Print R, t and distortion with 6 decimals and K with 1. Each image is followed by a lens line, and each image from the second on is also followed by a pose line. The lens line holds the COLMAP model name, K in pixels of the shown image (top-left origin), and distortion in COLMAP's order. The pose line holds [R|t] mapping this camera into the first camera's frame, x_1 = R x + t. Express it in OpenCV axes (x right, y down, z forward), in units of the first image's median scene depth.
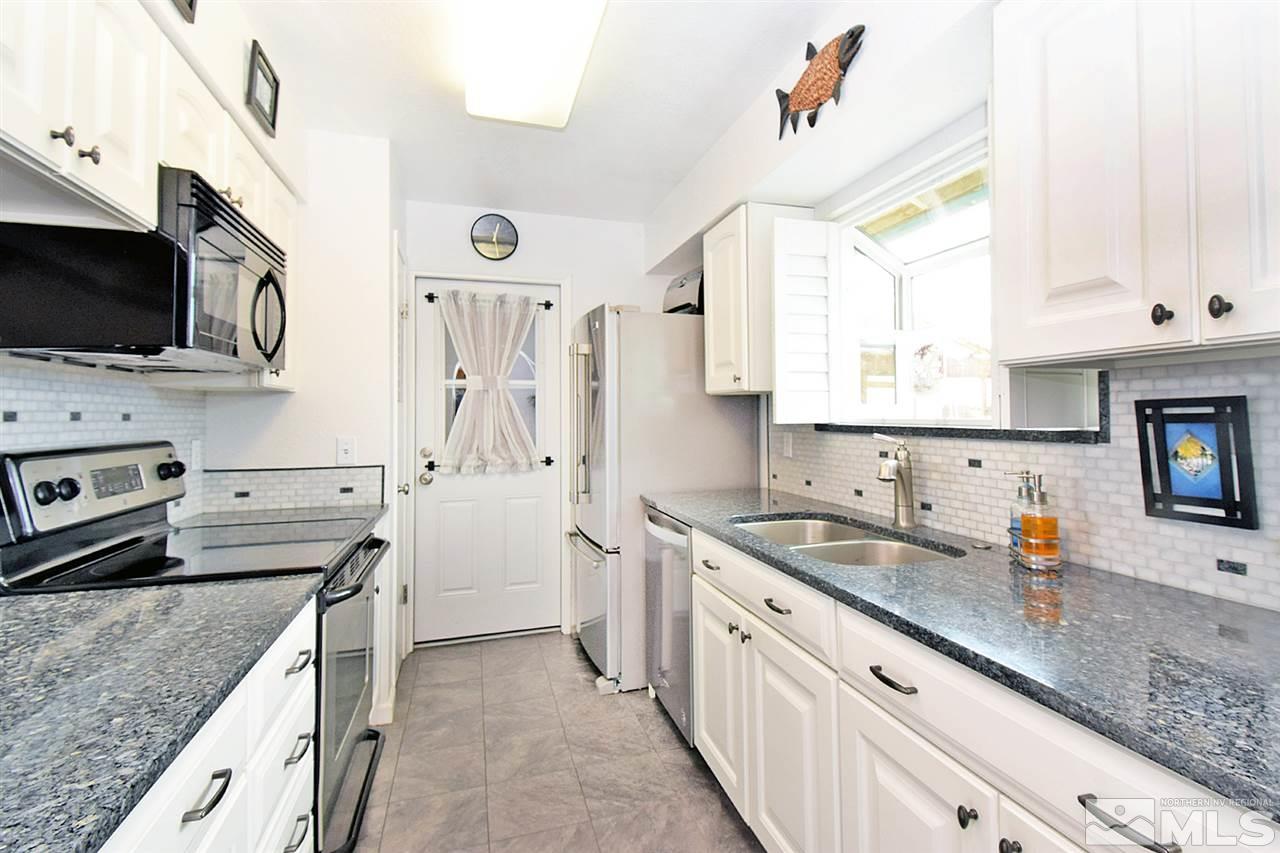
lens RADIAL K [[618.8, 0, 679.8], [0, 618.8, 403.3], [0, 0, 1]] dist [0.034809, -0.031871]
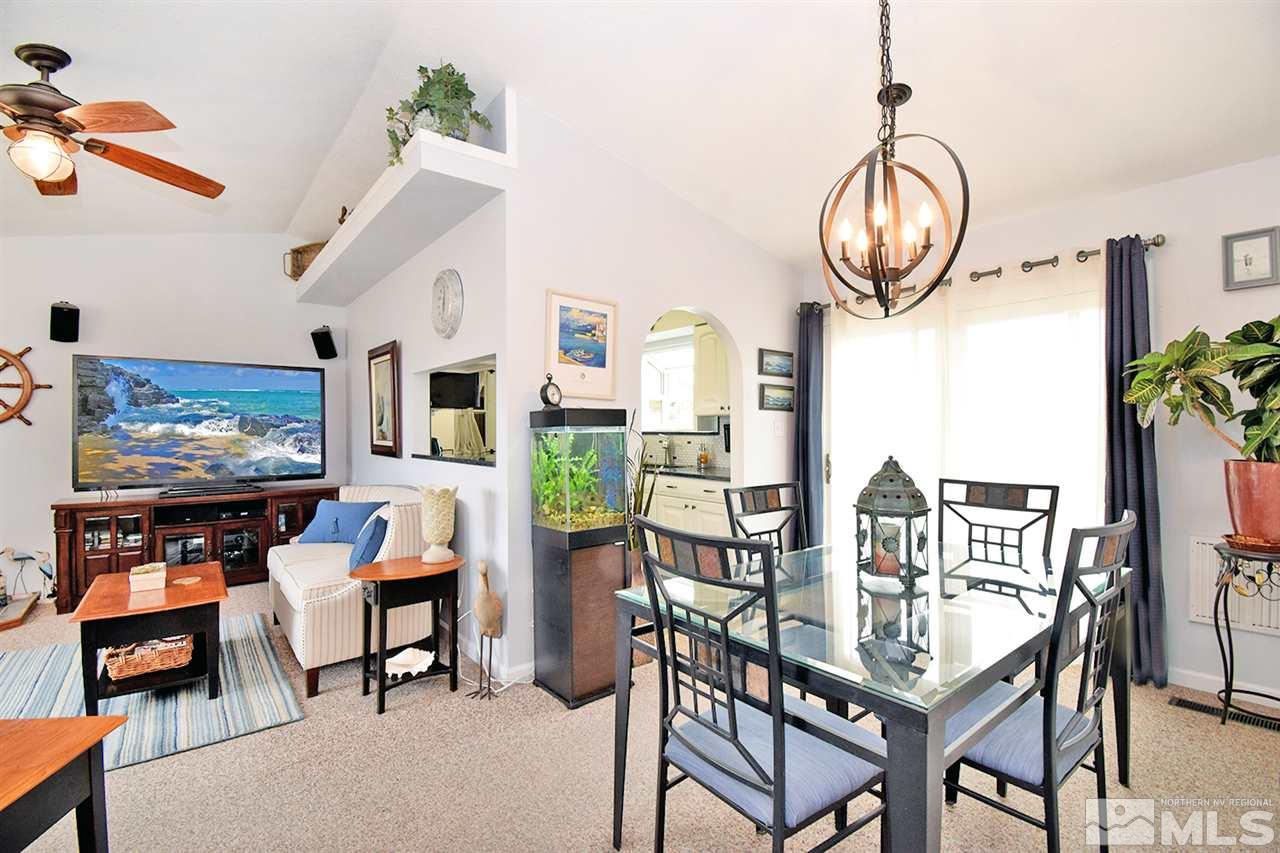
lens RADIAL K [[584.1, 0, 643.7], [0, 584.1, 423.6], [0, 0, 1]] dist [0.028486, -0.025801]
pose [[0.937371, -0.002589, 0.348323, -0.714970], [-0.002990, 0.999876, 0.015480, -0.044120], [-0.348320, -0.015552, 0.937247, -1.564561]]
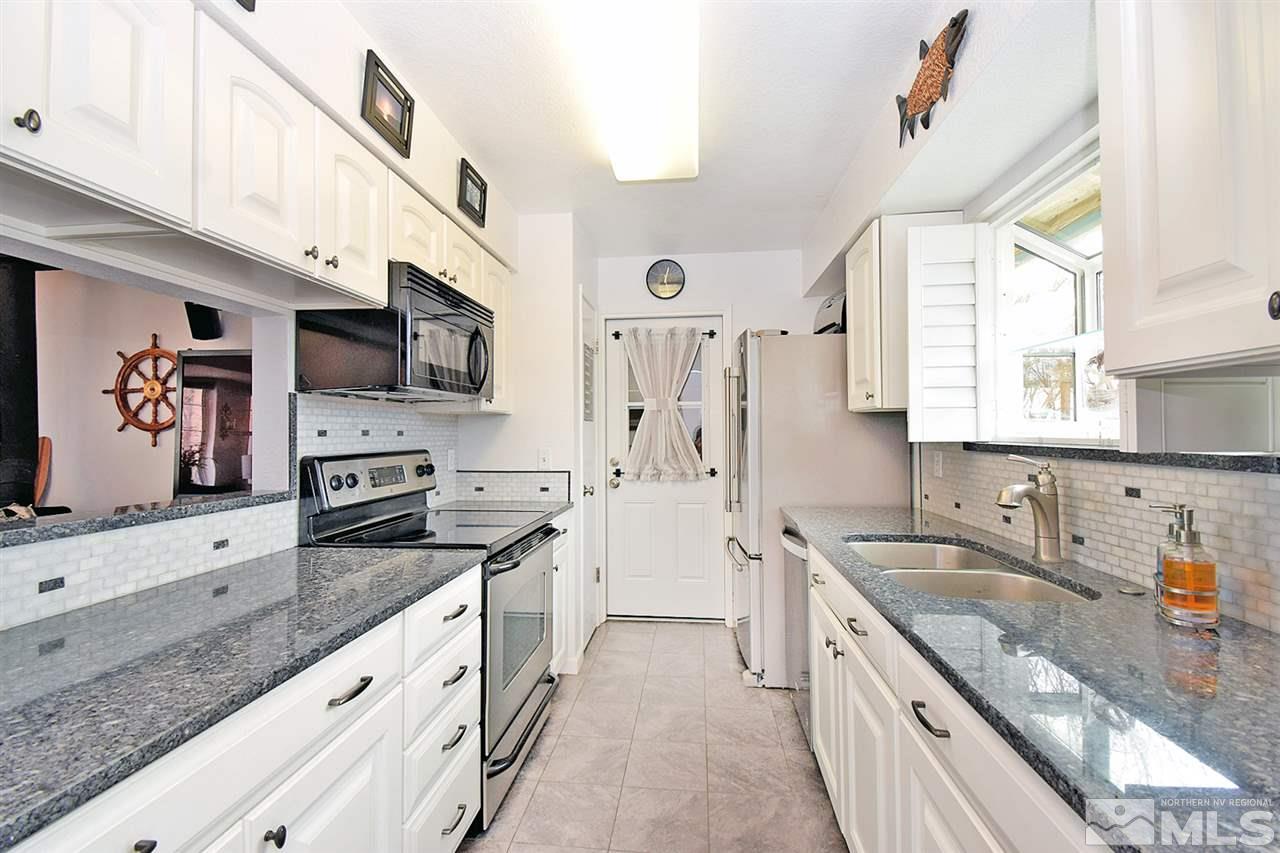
lens RADIAL K [[560.8, 0, 634.6], [0, 560.8, 427.2], [0, 0, 1]] dist [0.027988, -0.024694]
pose [[0.905037, -0.000849, -0.425333, 0.164918], [0.006551, 0.999907, 0.011944, -0.003831], [0.425283, -0.013596, 0.904958, 0.027896]]
